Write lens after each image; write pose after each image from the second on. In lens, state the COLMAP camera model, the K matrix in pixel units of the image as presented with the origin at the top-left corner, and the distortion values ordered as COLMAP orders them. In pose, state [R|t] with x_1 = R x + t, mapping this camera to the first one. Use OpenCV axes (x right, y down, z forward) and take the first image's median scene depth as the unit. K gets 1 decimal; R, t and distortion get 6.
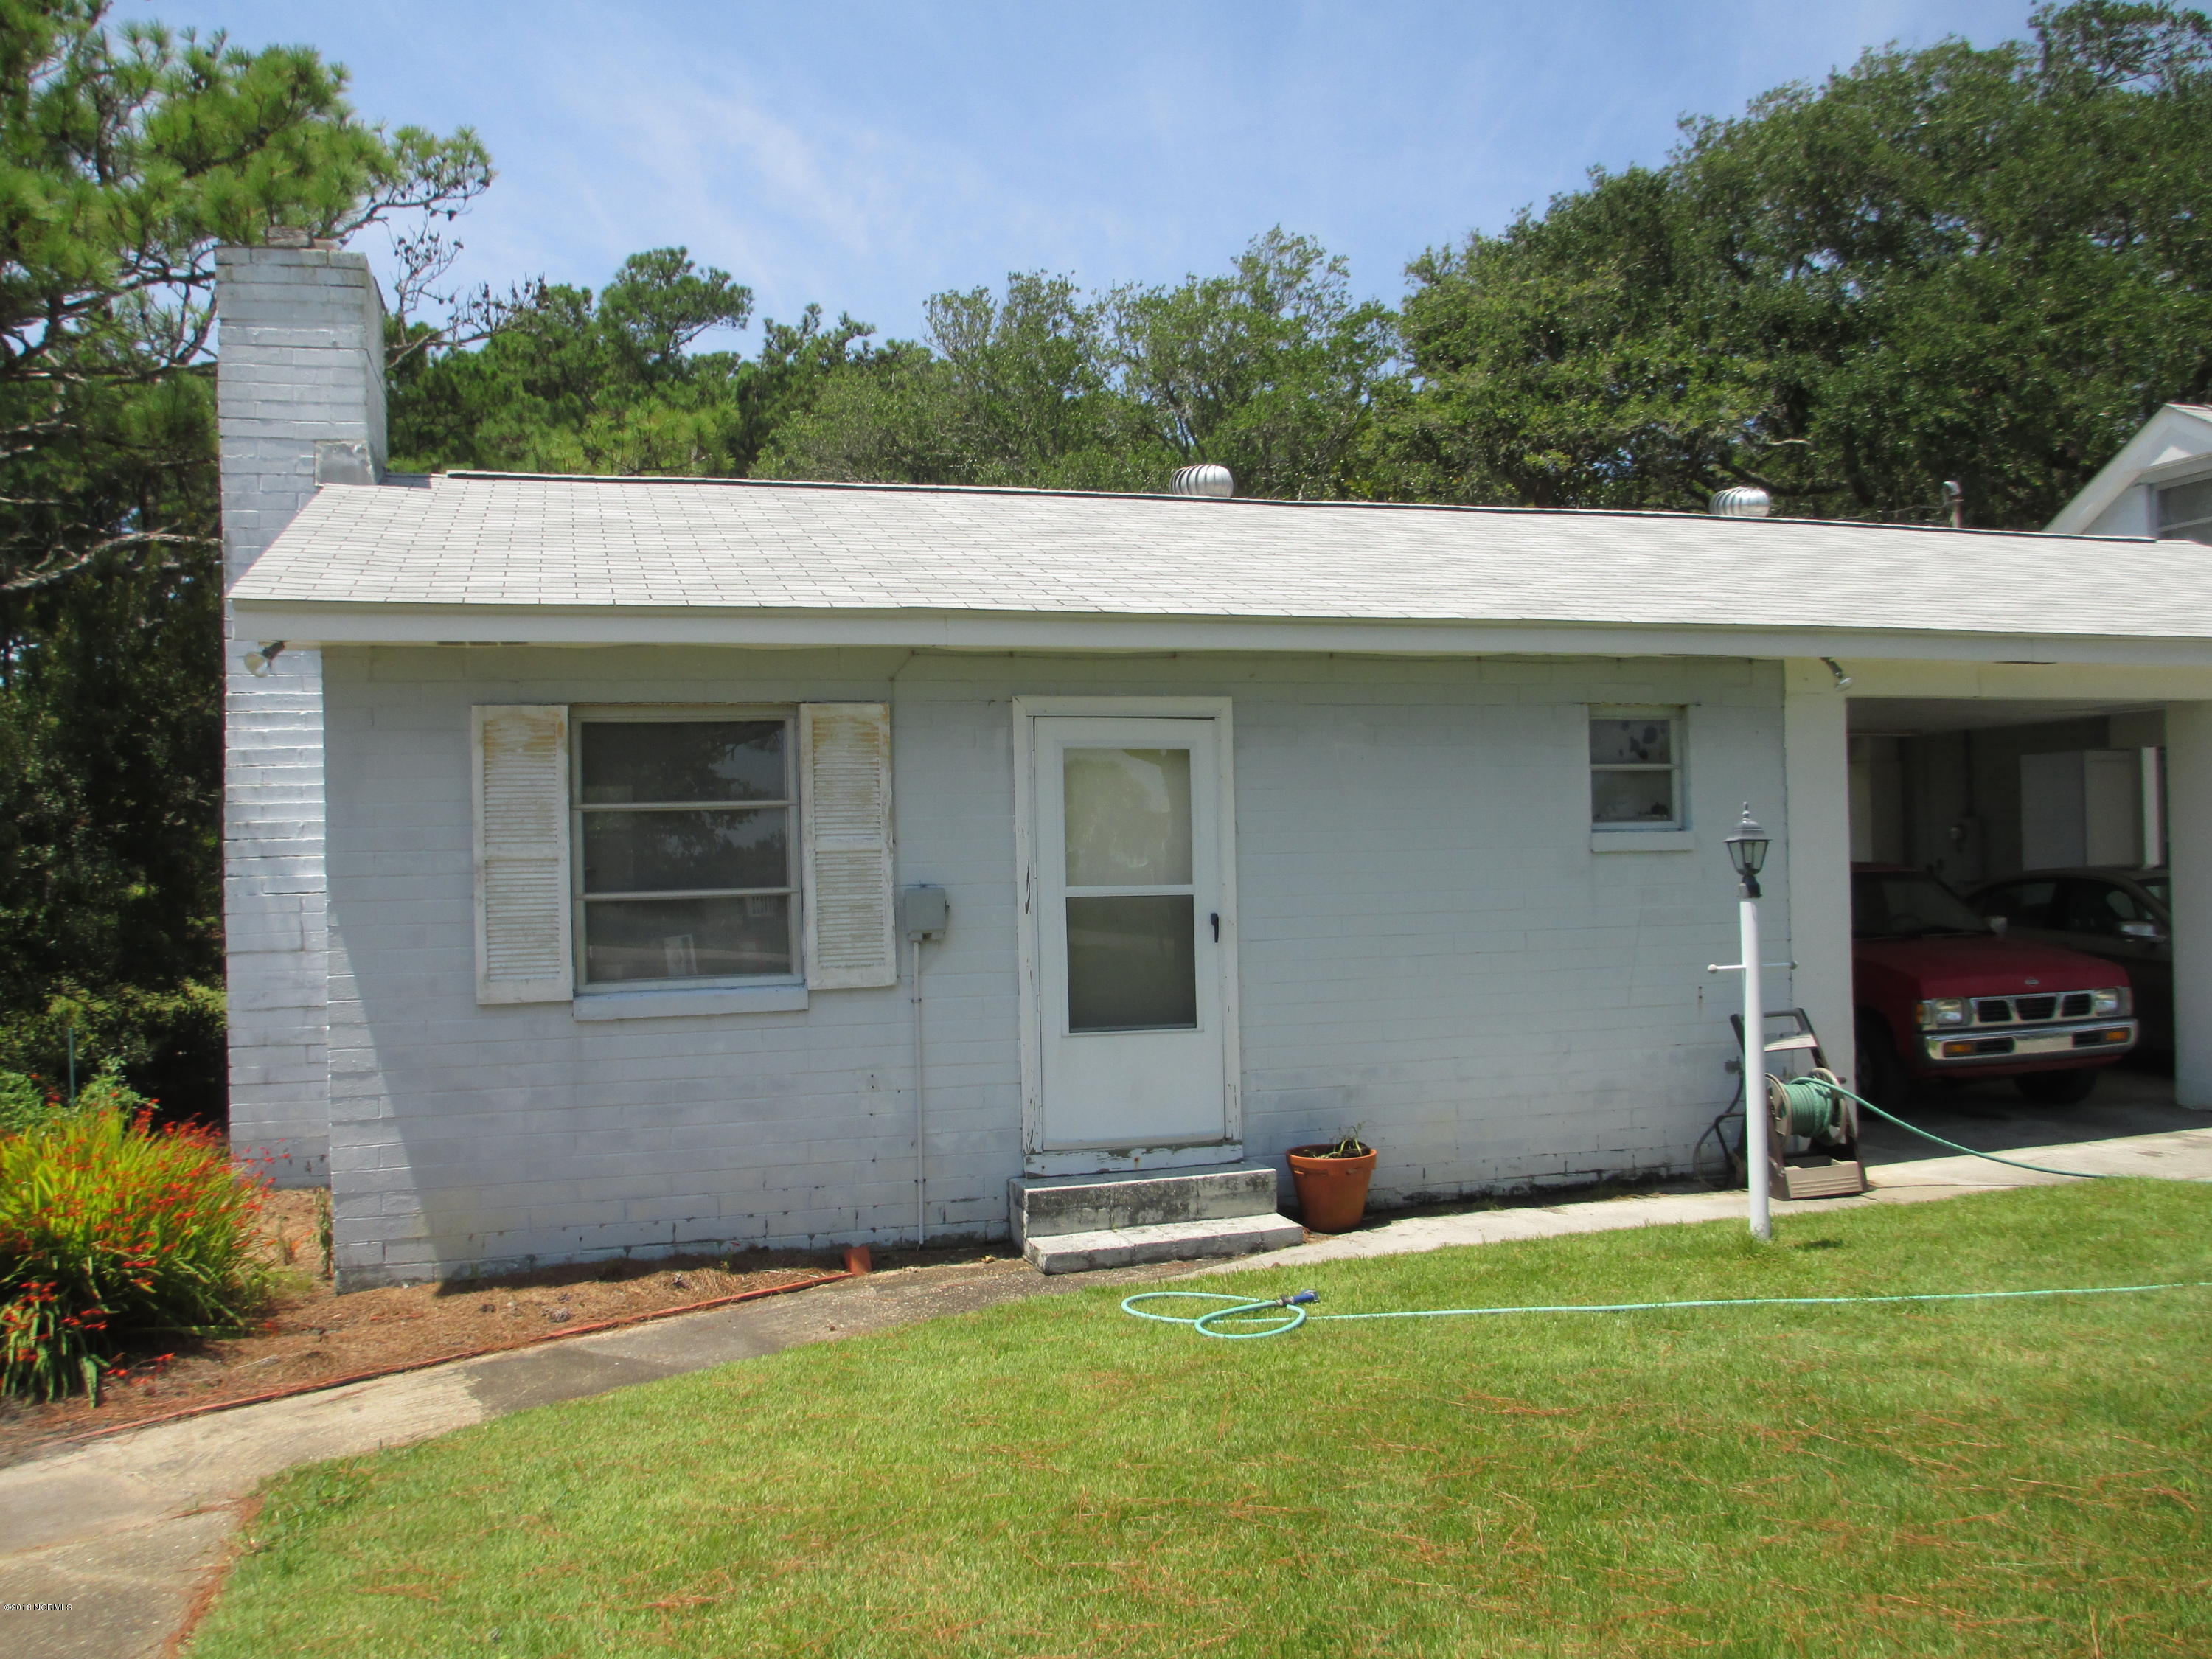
lens RADIAL K [[1836.4, 0, 1106.0], [0, 1836.4, 829.5], [0, 0, 1]] dist [-0.069707, 0.028818]
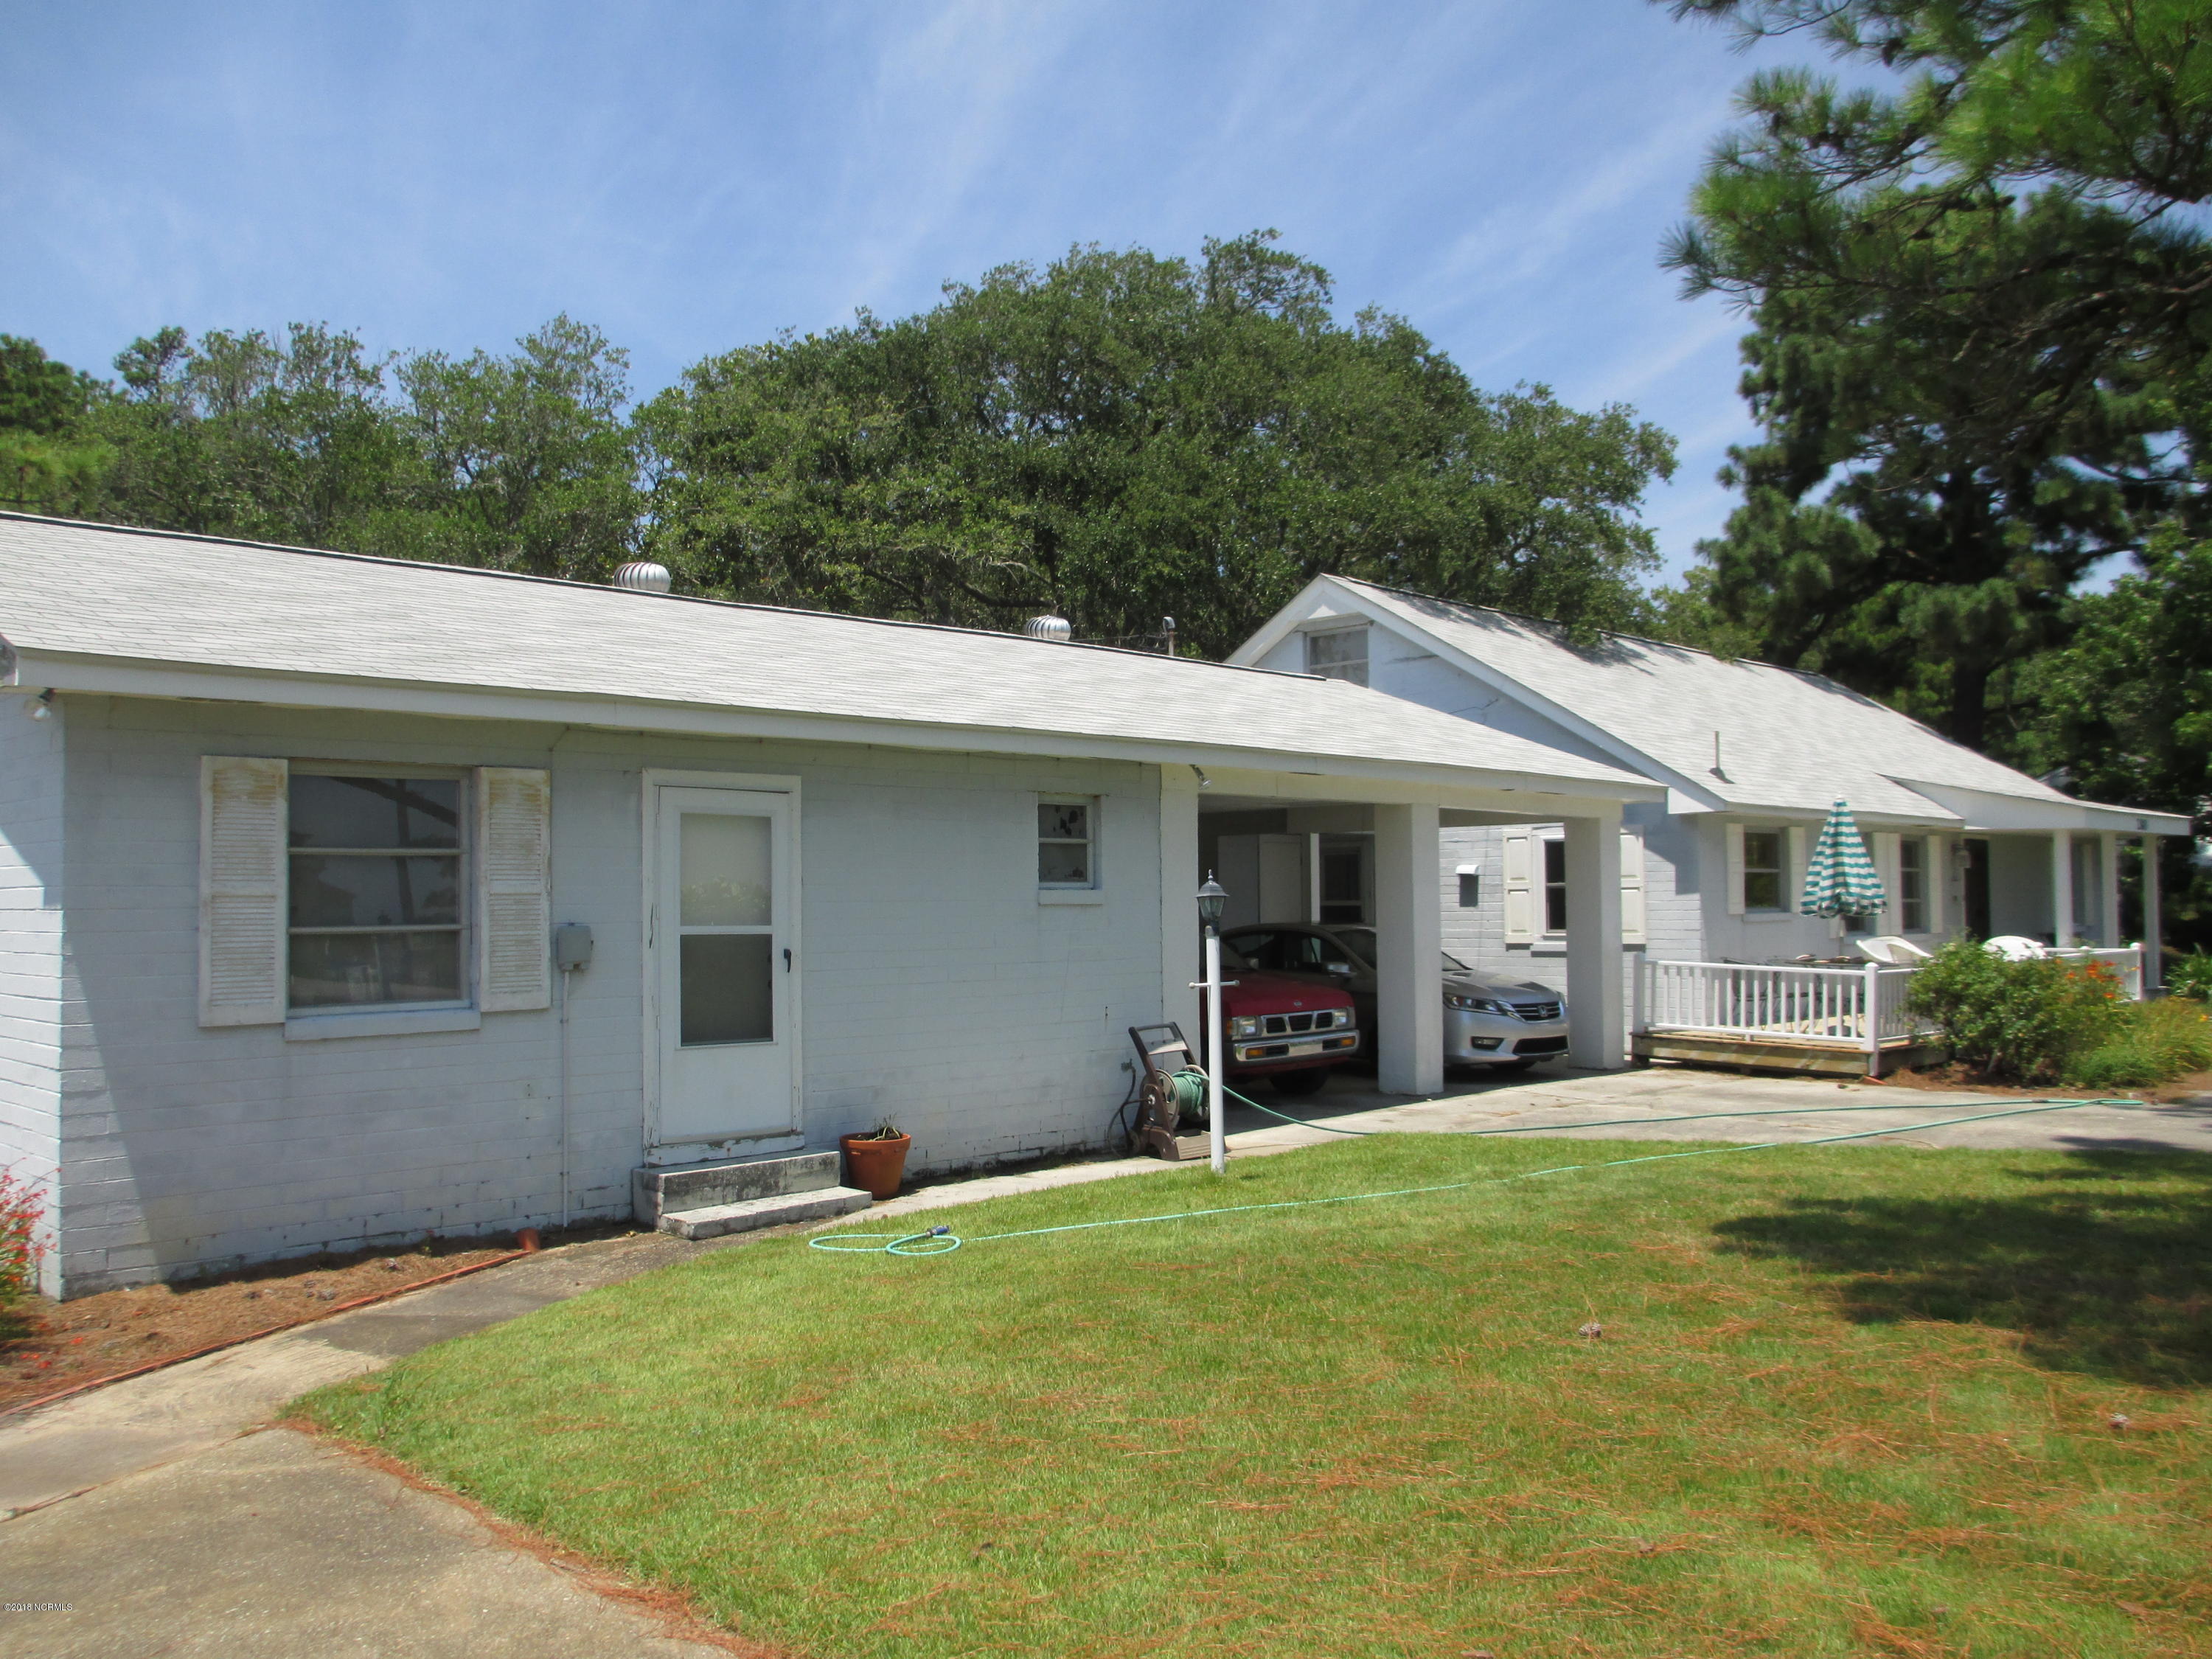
lens RADIAL K [[1836.4, 0, 1106.0], [0, 1836.4, 829.5], [0, 0, 1]] dist [-0.069707, 0.028818]
pose [[0.878698, 0.032358, 0.476280, -0.350792], [-0.016068, 0.999139, -0.038237, 0.008843], [-0.477107, 0.025946, 0.878462, -0.200740]]
